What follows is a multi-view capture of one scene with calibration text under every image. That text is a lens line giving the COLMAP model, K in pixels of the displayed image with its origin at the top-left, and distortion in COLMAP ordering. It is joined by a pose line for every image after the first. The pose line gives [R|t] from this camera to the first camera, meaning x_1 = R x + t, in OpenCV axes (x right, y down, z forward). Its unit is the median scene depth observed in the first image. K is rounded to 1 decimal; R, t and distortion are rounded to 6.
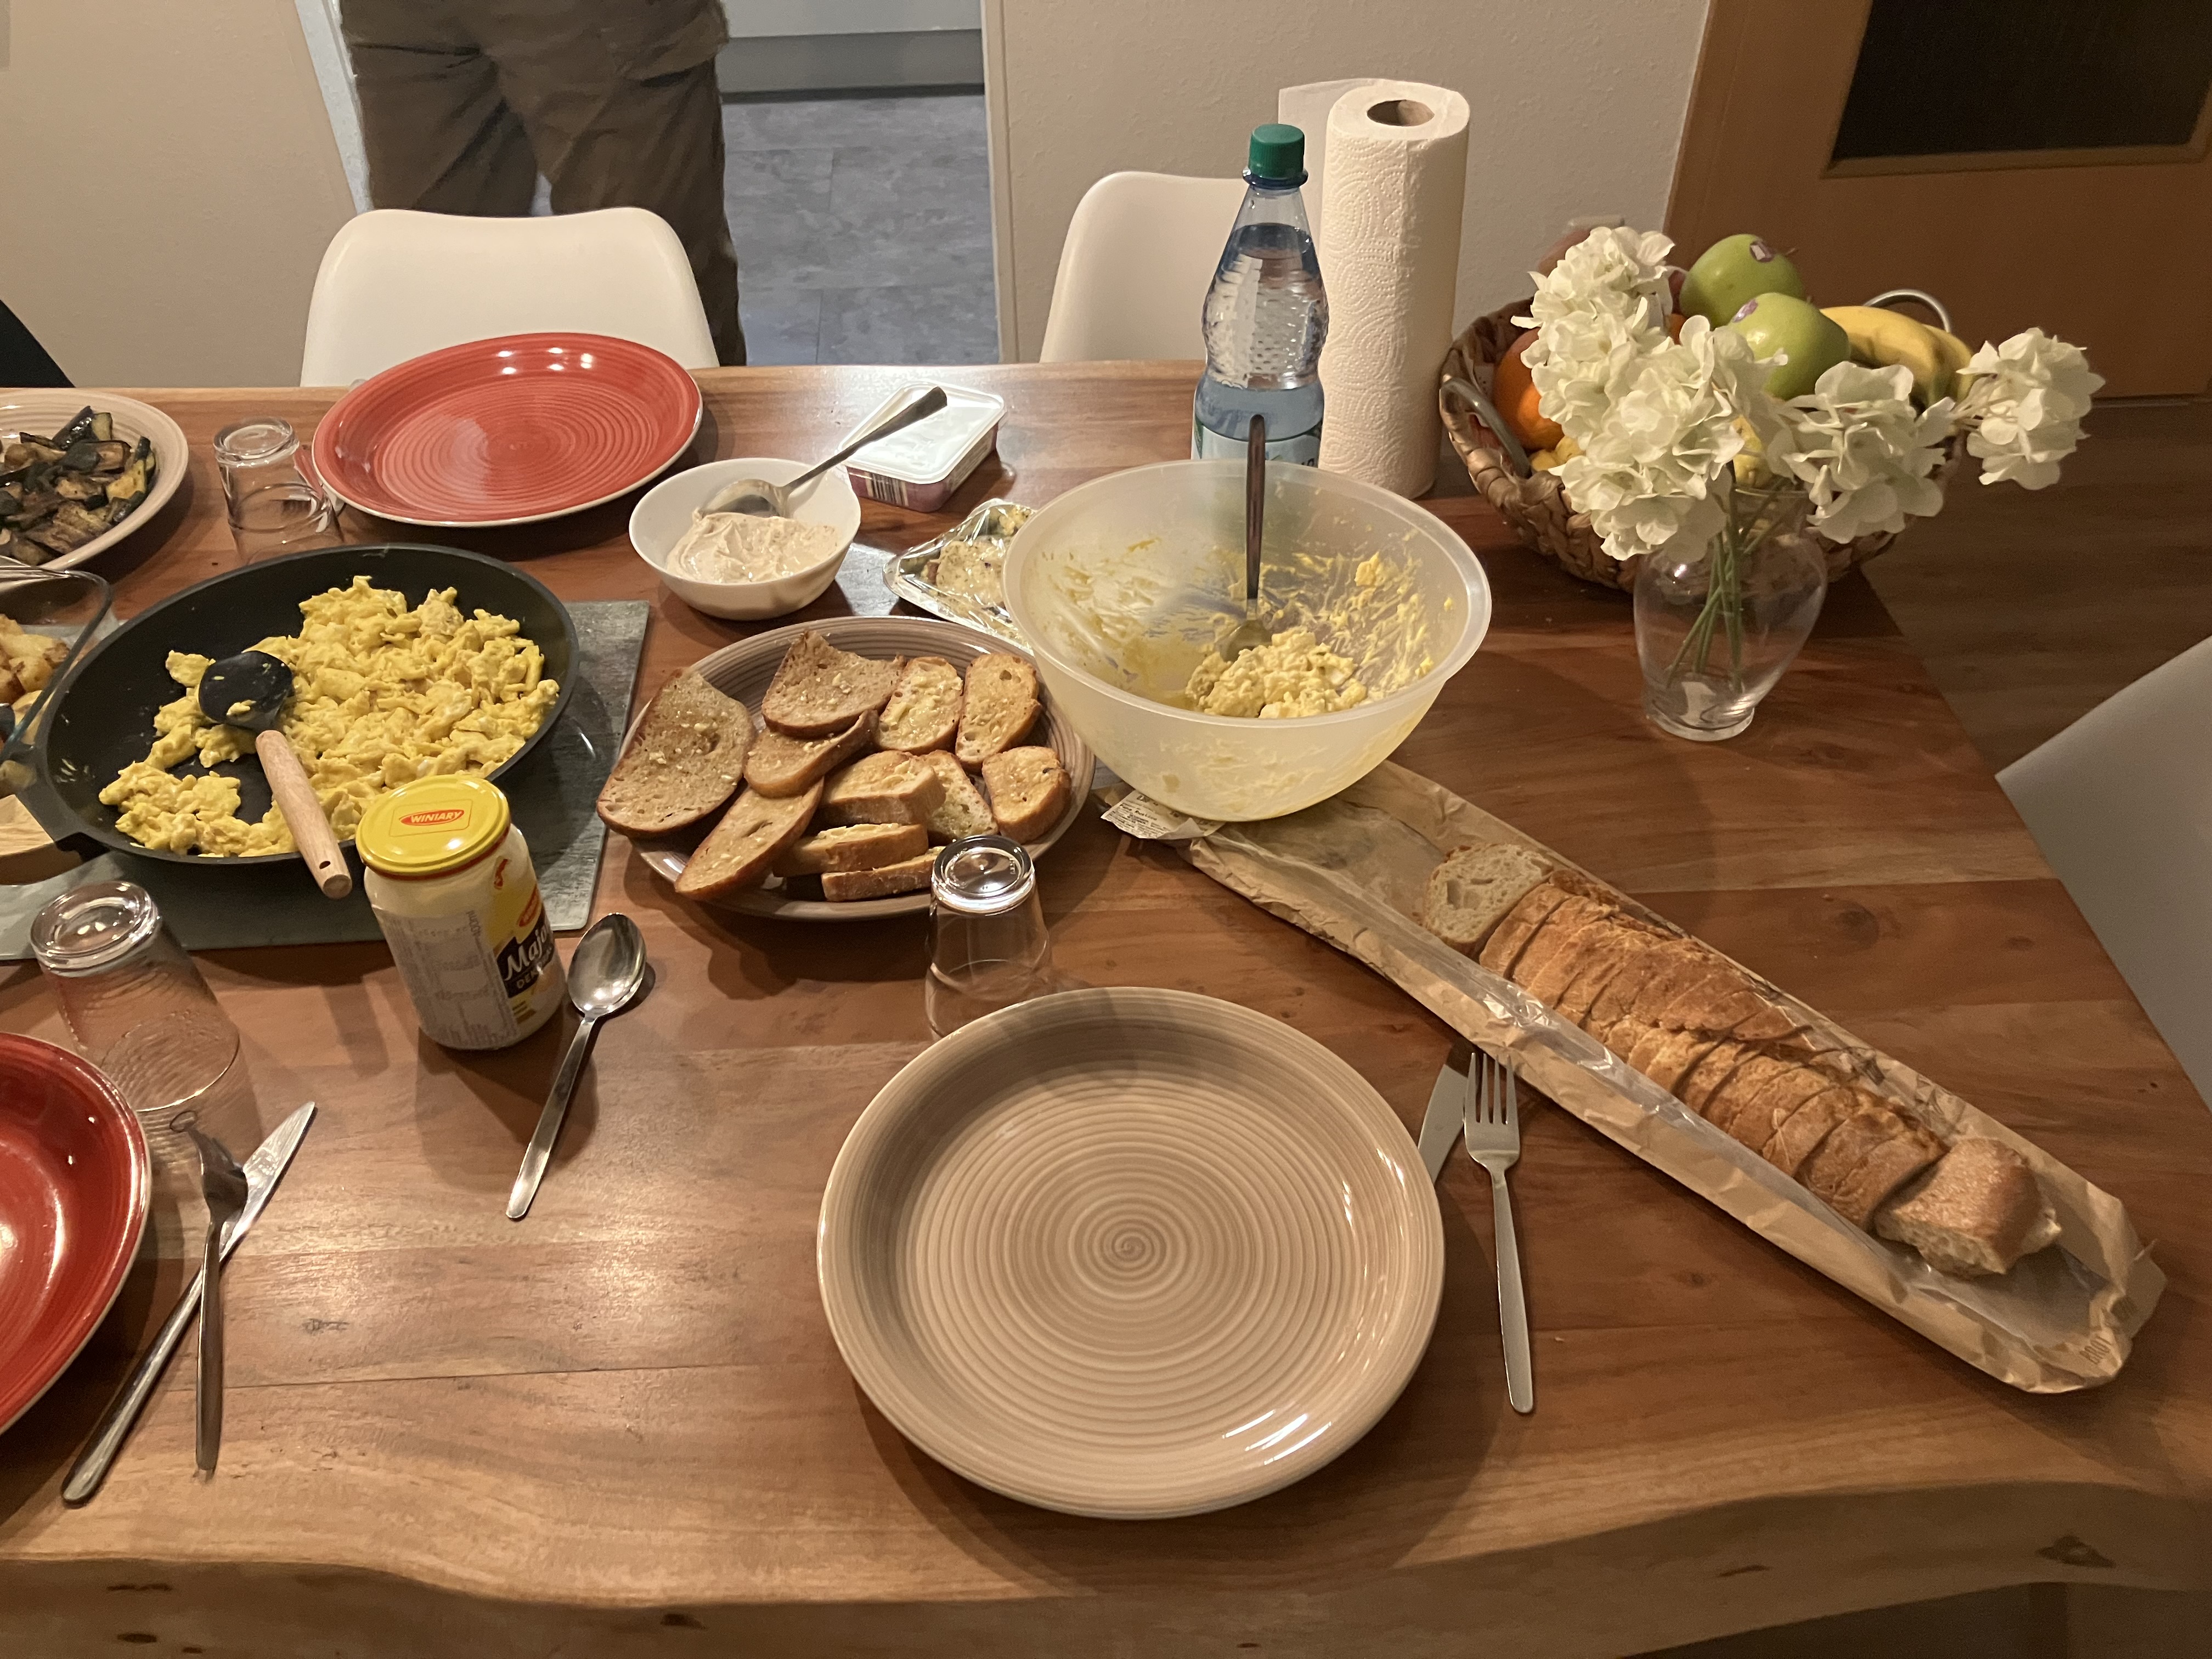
lens RADIAL K [[1821.8, 0, 1106.0], [0, 1821.8, 829.5], [0, 0, 1]] dist [0.088274, -0.080475]
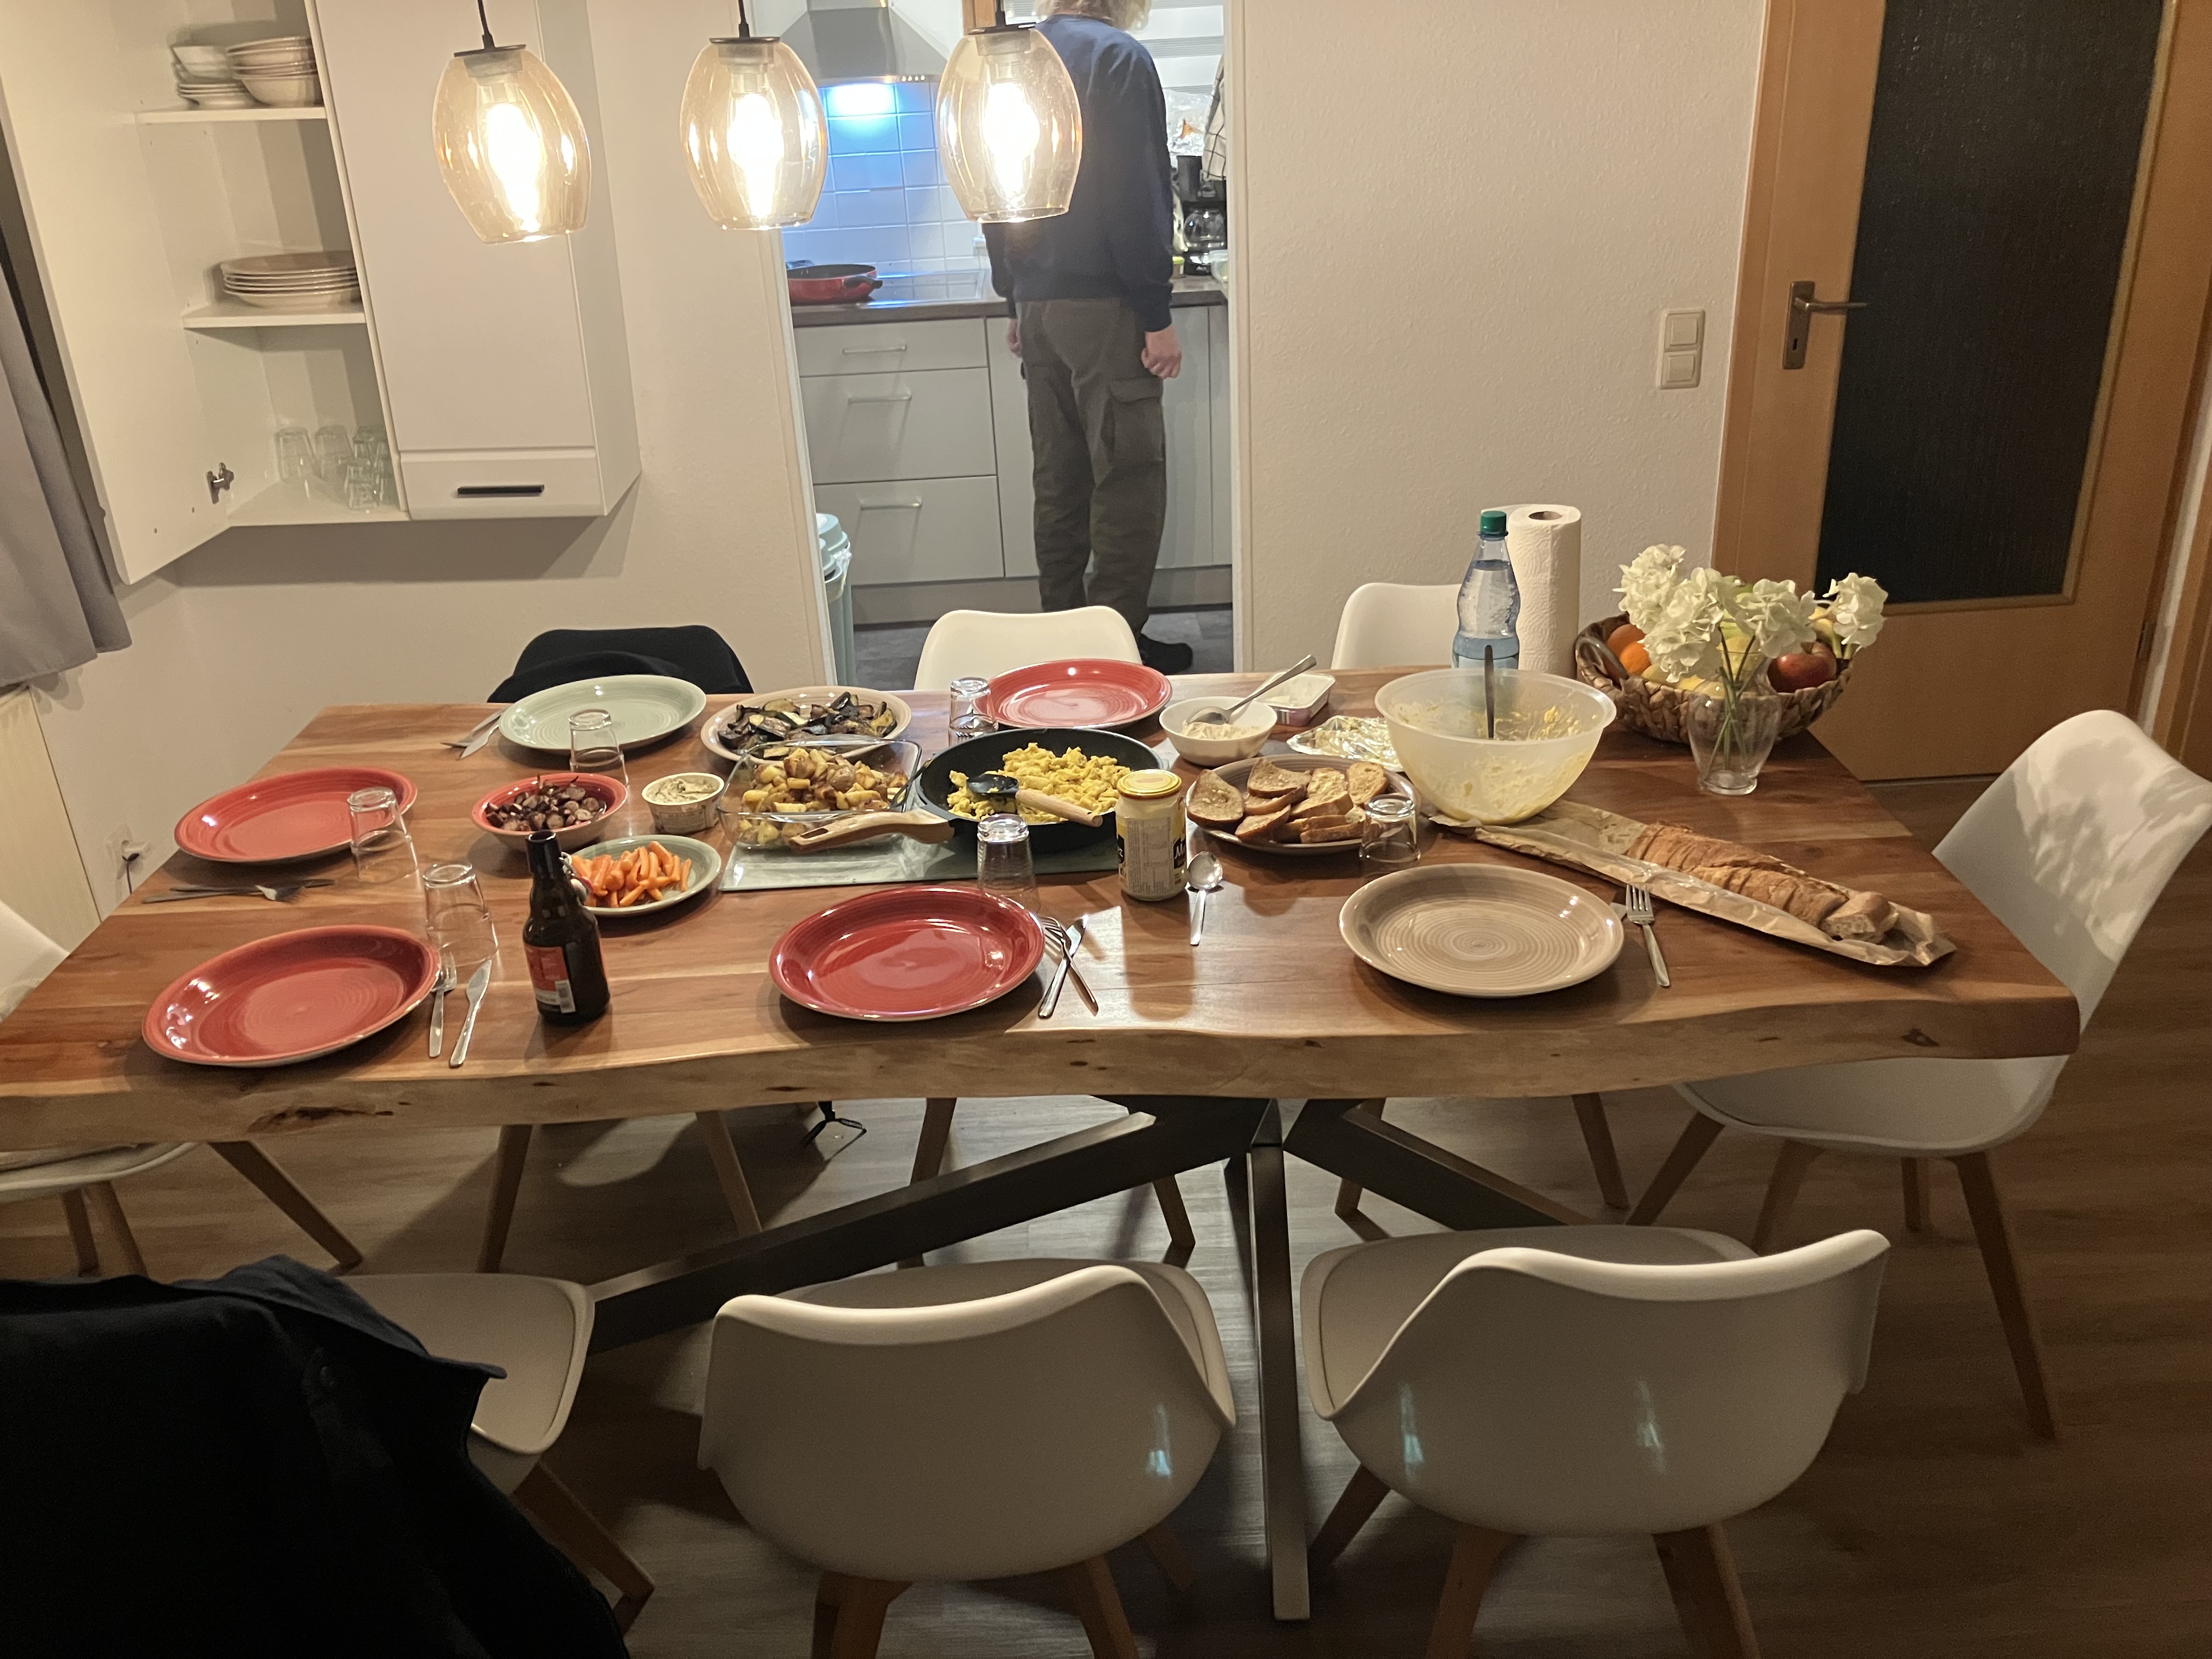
lens RADIAL K [[1853.6, 0, 1093.3], [0, 1853.6, 786.7], [0, 0, 1]] dist [0.153906, -0.228556]
pose [[0.998695, -0.017986, -0.047791, -0.282837], [0.001722, 0.947244, -0.320509, 0.639677], [0.051035, 0.320008, 0.946039, -1.020382]]
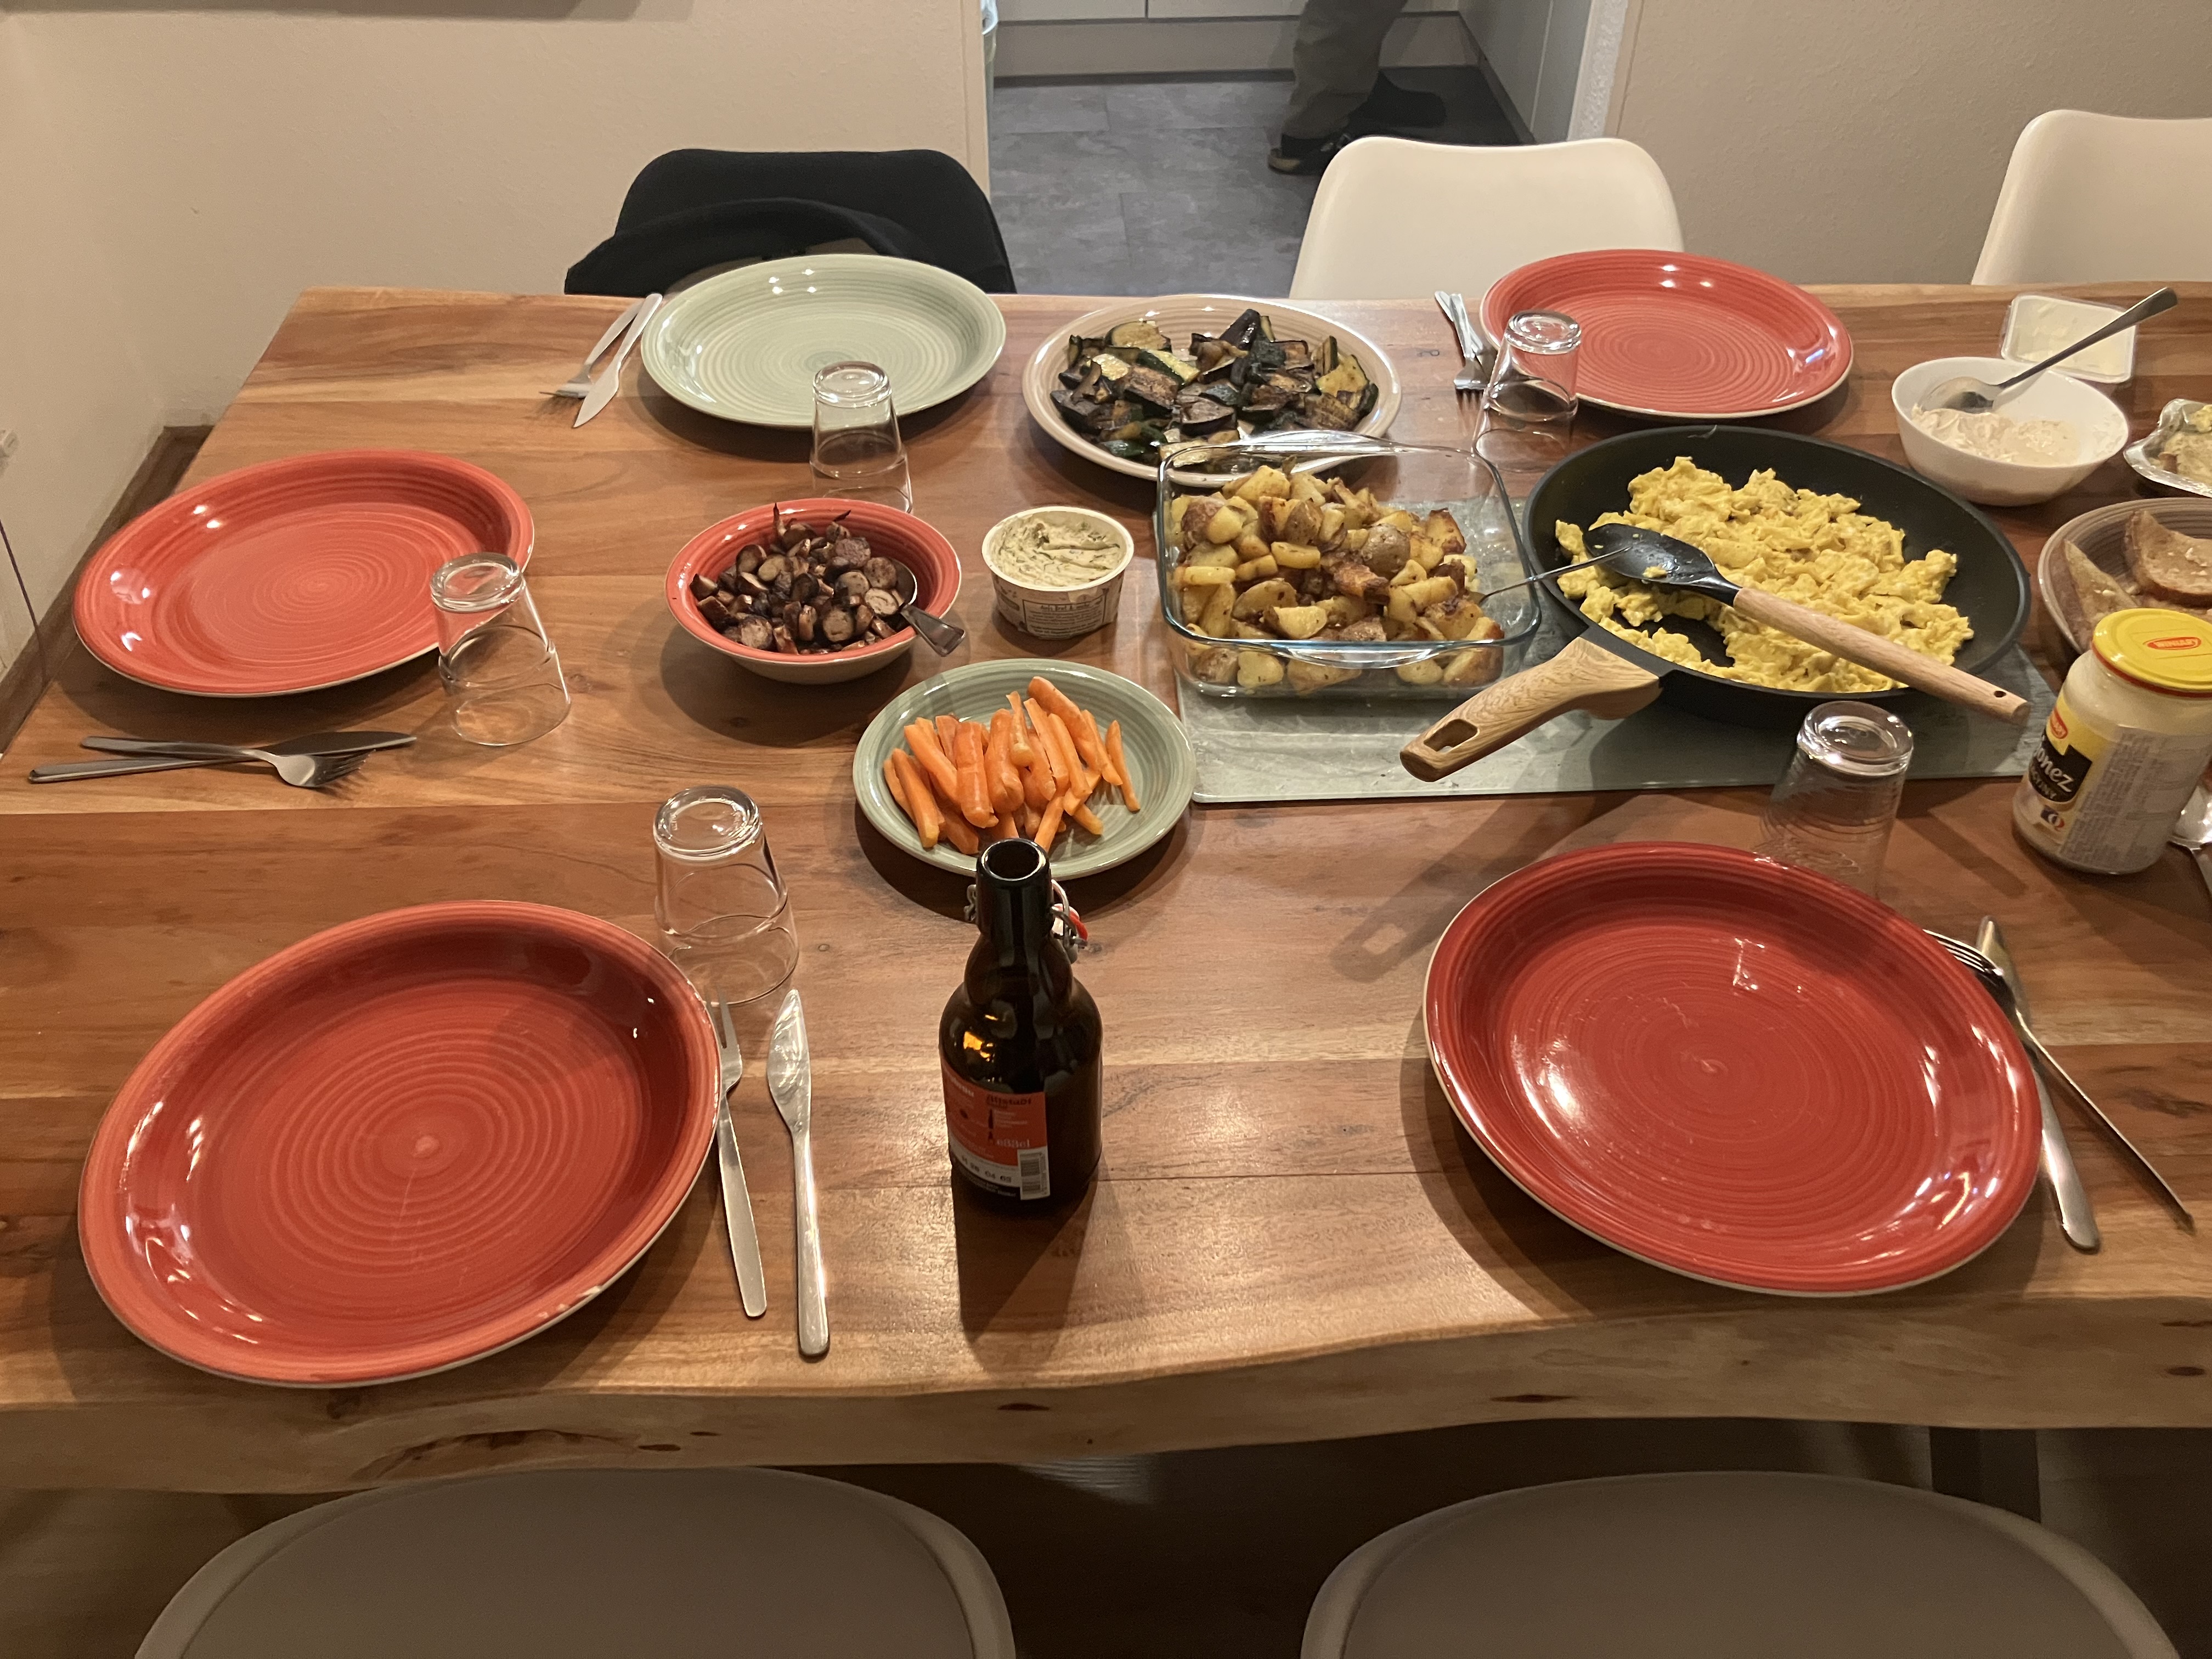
lens RADIAL K [[1853.6, 0, 1093.3], [0, 1853.6, 786.7], [0, 0, 1]] dist [0.153906, -0.228556]
pose [[0.999729, 0.020136, 0.011654, -0.871855], [-0.019830, 0.999470, -0.025809, 0.099828], [-0.012167, 0.025571, 0.999599, -0.078975]]
